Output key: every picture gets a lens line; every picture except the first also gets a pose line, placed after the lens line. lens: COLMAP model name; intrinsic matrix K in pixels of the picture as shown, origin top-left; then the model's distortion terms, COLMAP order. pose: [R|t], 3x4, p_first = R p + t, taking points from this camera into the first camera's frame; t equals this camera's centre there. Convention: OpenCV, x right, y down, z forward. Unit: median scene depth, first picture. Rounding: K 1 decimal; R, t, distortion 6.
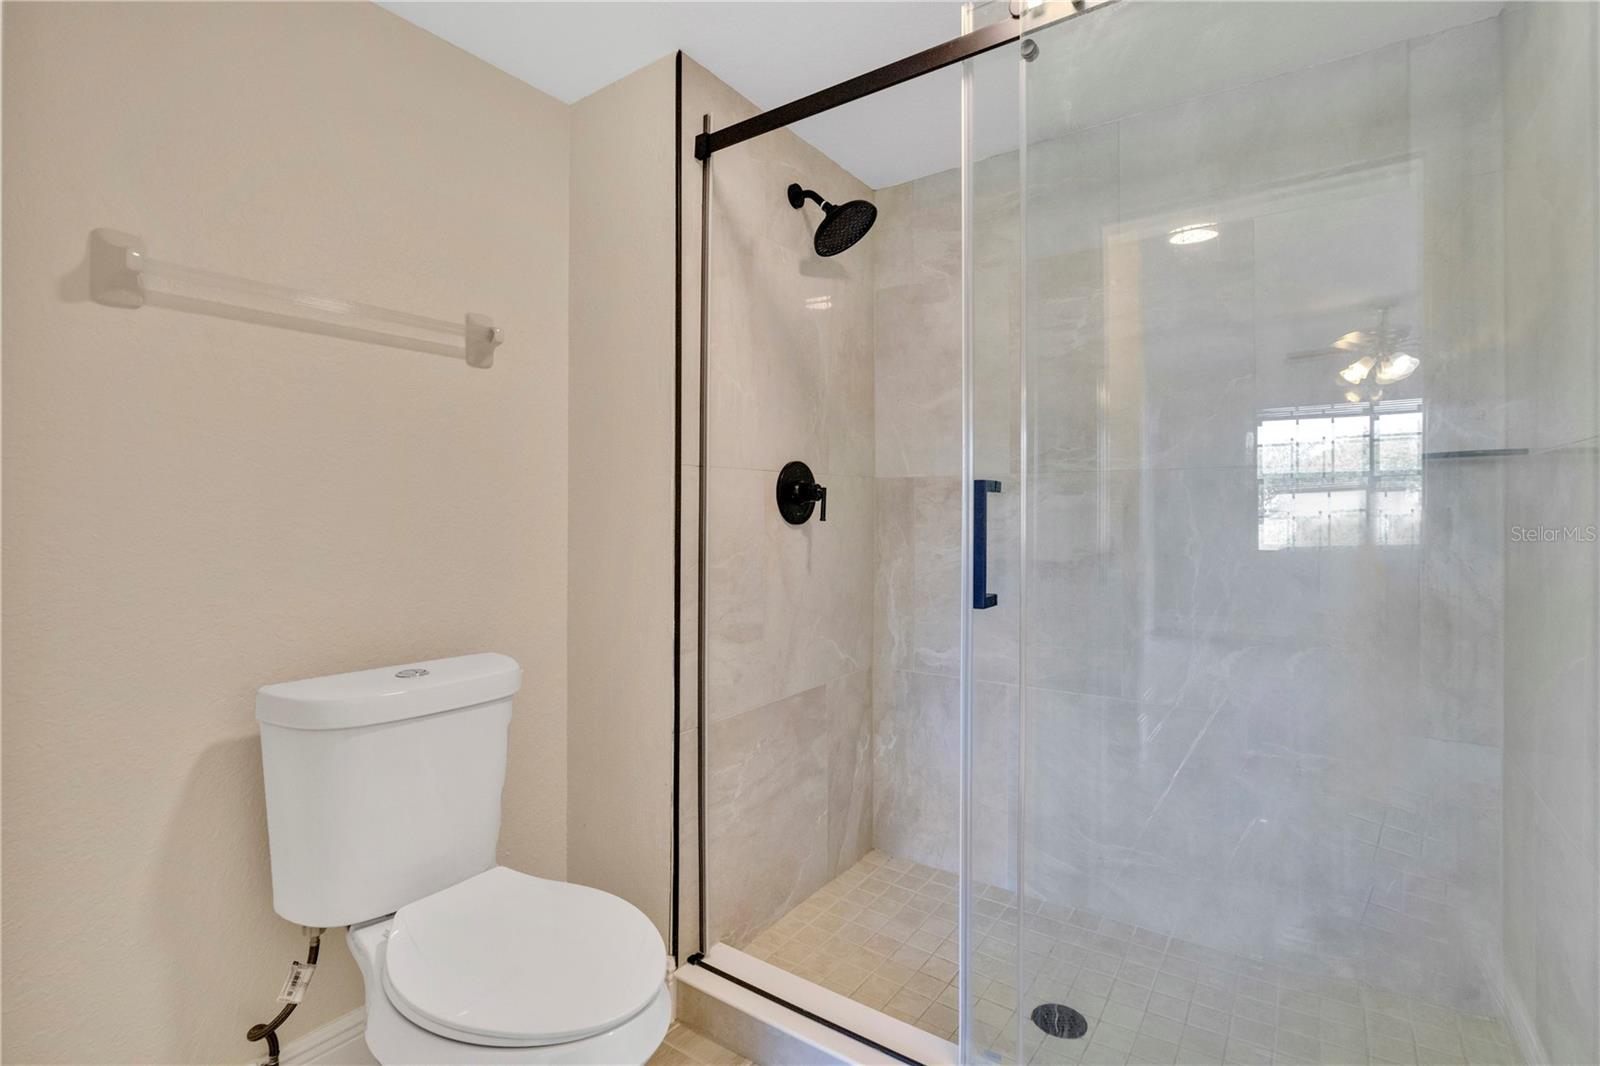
lens RADIAL K [[738.9, 0, 811.0], [0, 738.9, 520.1], [0, 0, 1]] dist [-0.022538, -0.000318]
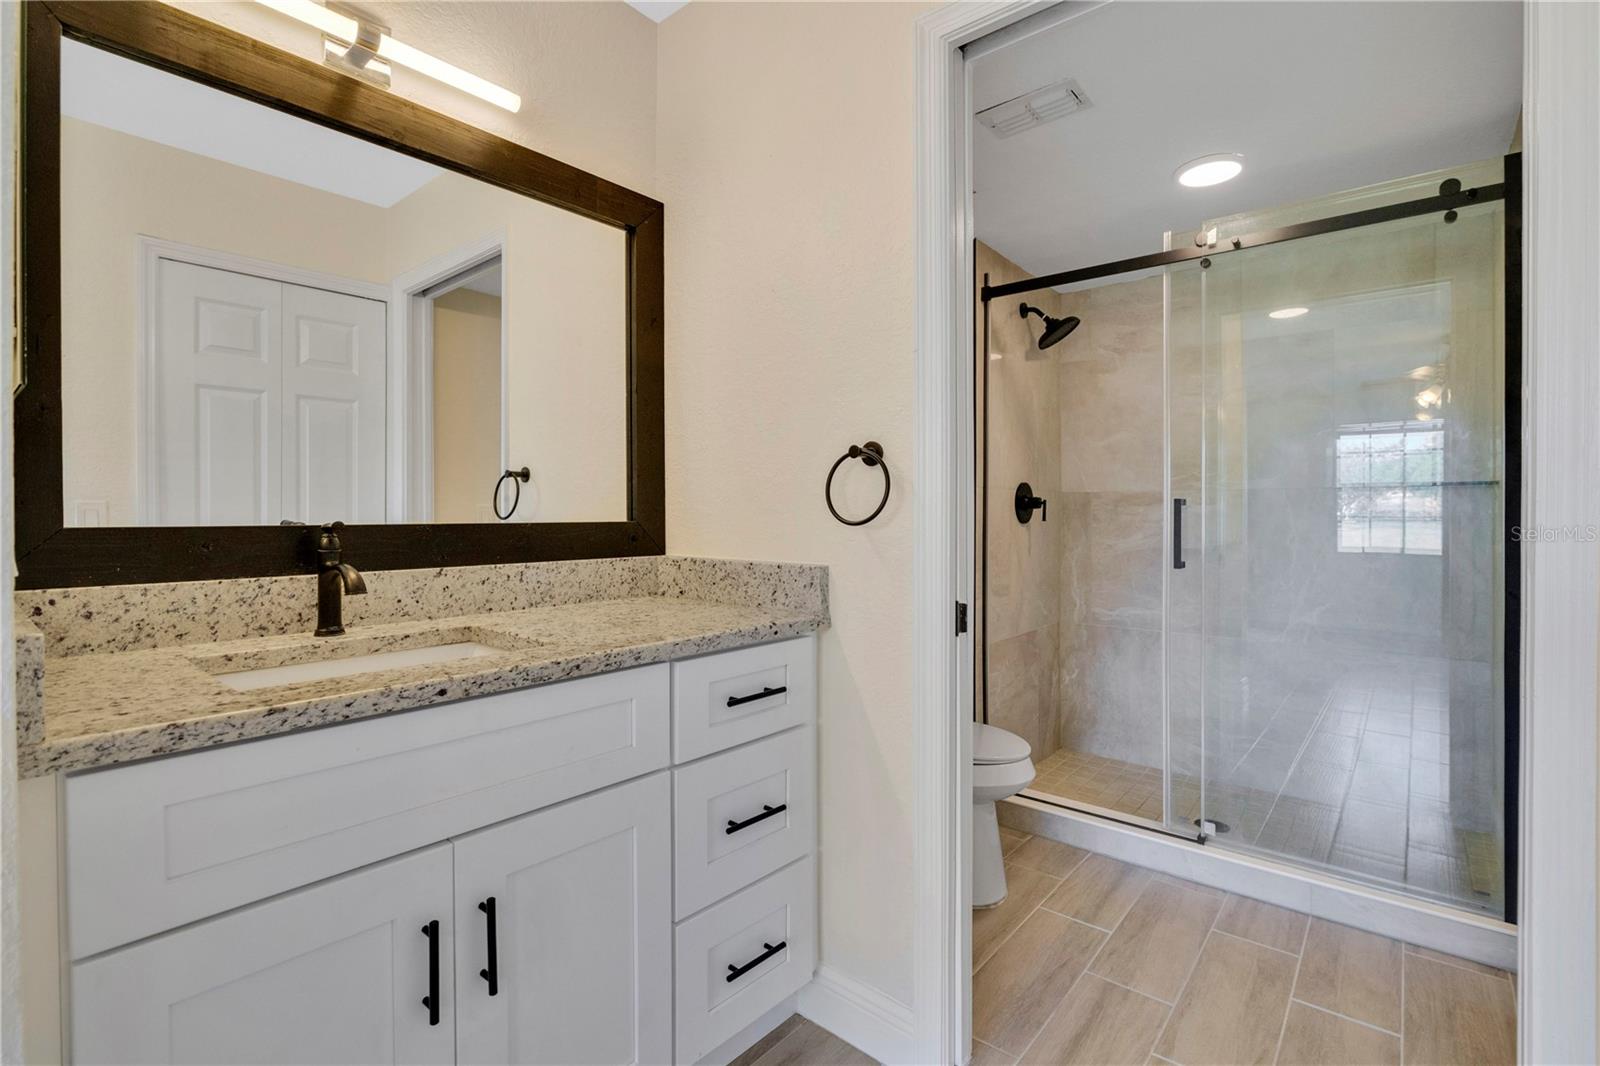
lens RADIAL K [[738.9, 0, 811.0], [0, 738.9, 520.1], [0, 0, 1]] dist [-0.022538, -0.000318]
pose [[0.996957, 0.002249, -0.077915, -0.306923], [-0.002664, 0.999983, -0.005217, 0.006916], [0.077902, 0.005409, 0.996946, -0.509857]]
